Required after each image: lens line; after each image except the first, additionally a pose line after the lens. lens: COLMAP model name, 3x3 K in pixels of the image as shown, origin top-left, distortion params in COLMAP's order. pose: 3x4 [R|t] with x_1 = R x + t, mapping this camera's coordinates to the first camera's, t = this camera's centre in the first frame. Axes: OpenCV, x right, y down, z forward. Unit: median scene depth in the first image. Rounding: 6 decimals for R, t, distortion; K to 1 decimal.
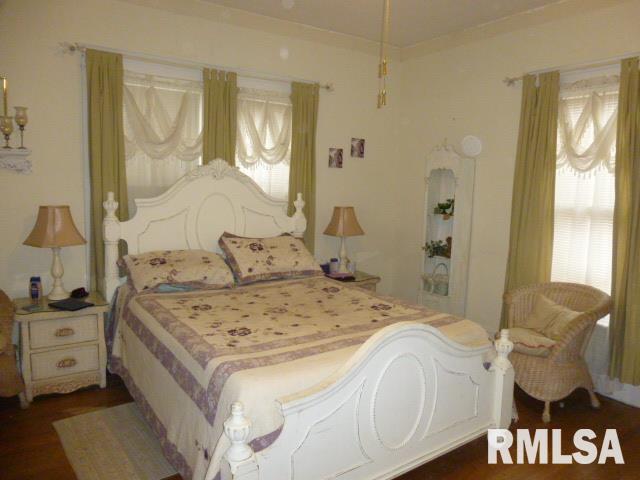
lens RADIAL K [[480.6, 0, 330.9], [0, 480.6, 243.9], [0, 0, 1]] dist [-0.062877, 0.041693]
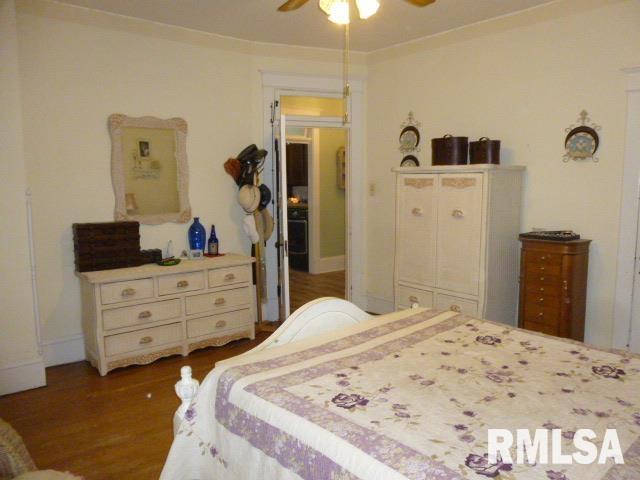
lens RADIAL K [[480.6, 0, 330.9], [0, 480.6, 243.9], [0, 0, 1]] dist [-0.062877, 0.041693]
pose [[-0.993284, -0.006774, -0.115501, 0.220688], [-0.035162, 0.968740, 0.245575, -0.212771], [0.110227, 0.247987, -0.962472, 1.709073]]
